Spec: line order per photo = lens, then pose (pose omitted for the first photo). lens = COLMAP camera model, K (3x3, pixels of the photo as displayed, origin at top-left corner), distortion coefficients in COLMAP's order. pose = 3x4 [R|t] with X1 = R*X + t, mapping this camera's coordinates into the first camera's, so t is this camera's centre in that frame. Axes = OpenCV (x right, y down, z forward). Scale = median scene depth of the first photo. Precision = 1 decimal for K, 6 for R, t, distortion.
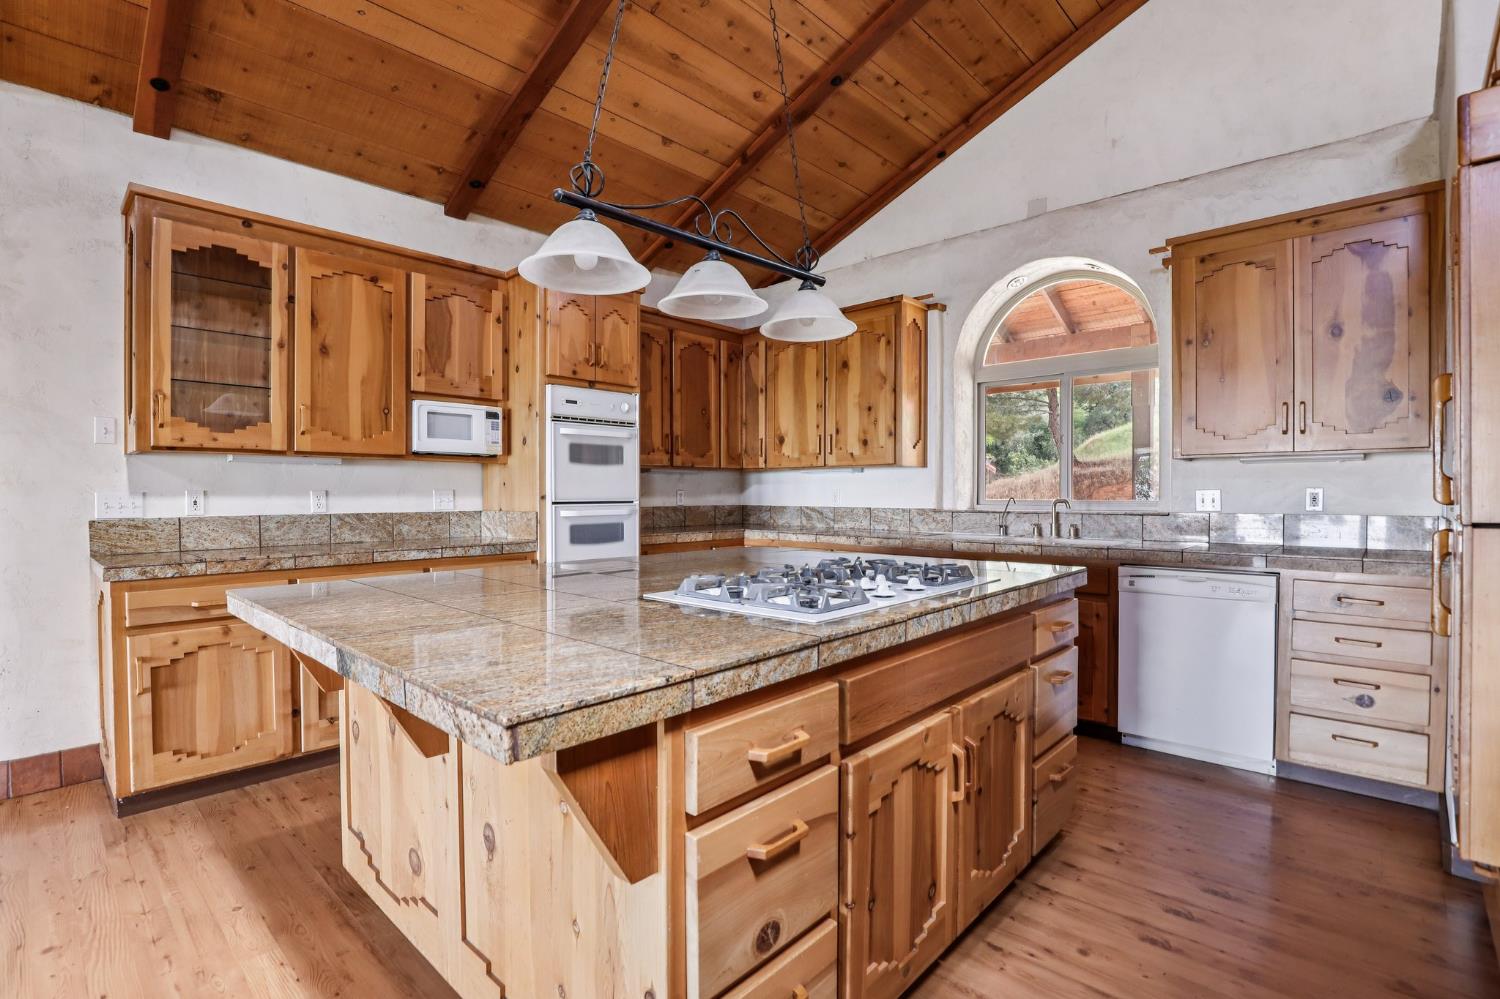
lens RADIAL K [[707.3, 0, 756.0], [0, 707.3, 492.4], [0, 0, 1]] dist [-0.039596, 0.008854]
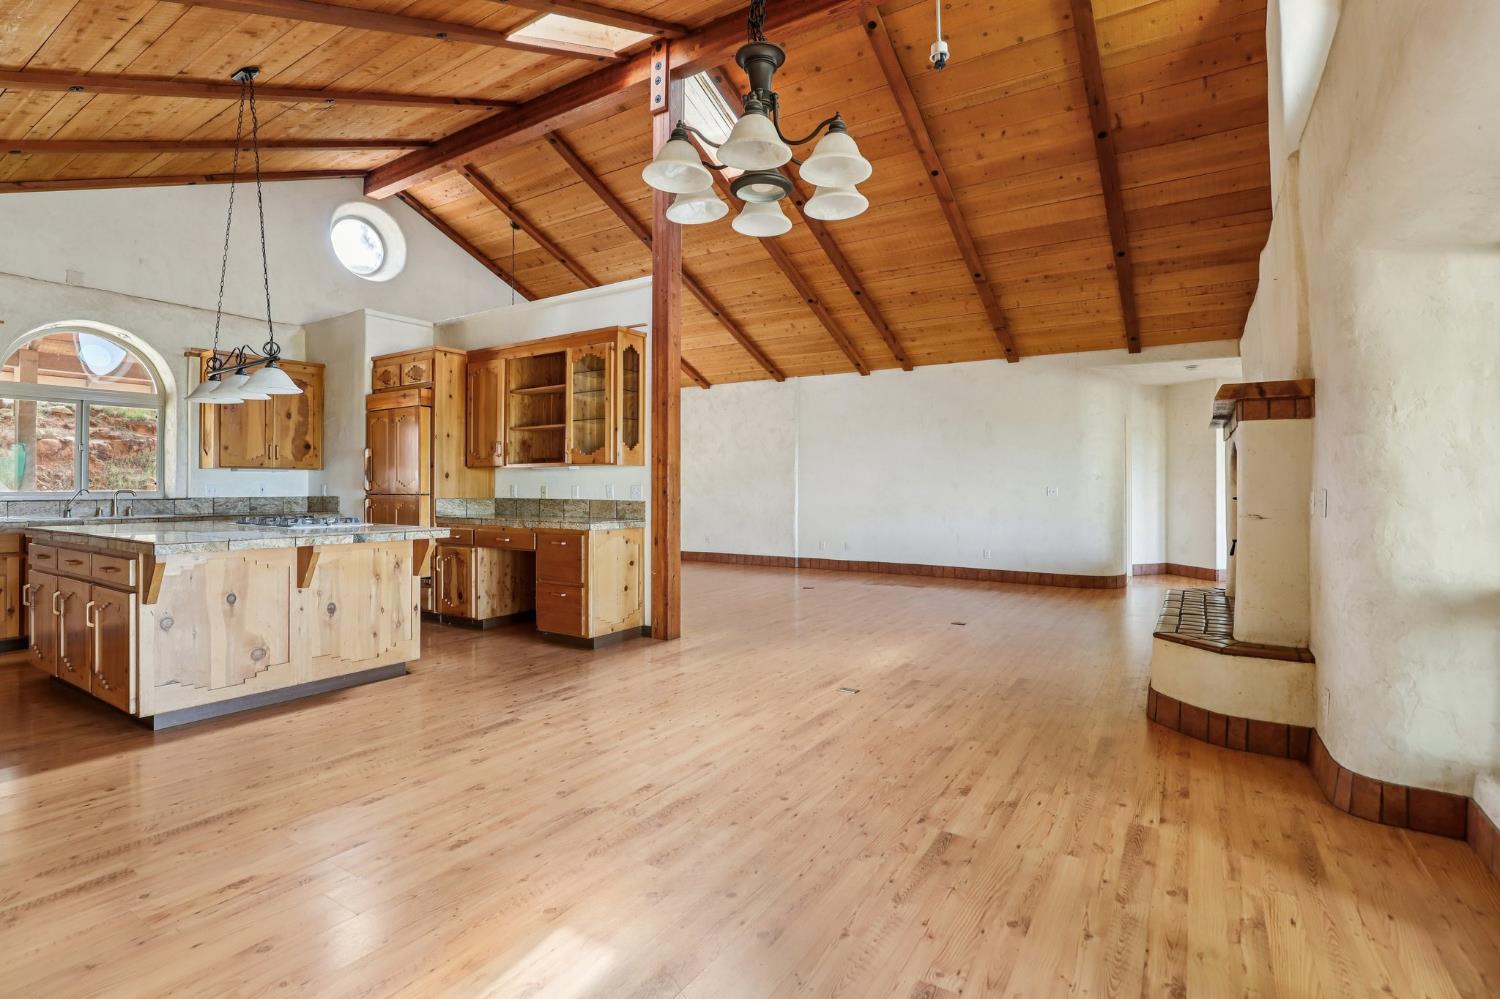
lens RADIAL K [[713.2, 0, 753.8], [0, 713.2, 479.1], [0, 0, 1]] dist [-0.042711, 0.007584]
pose [[-0.177177, 0.015359, 0.984059, -1.220796], [-0.003573, 0.999862, -0.016249, 0.005023], [-0.984172, -0.006395, -0.177098, -0.075476]]
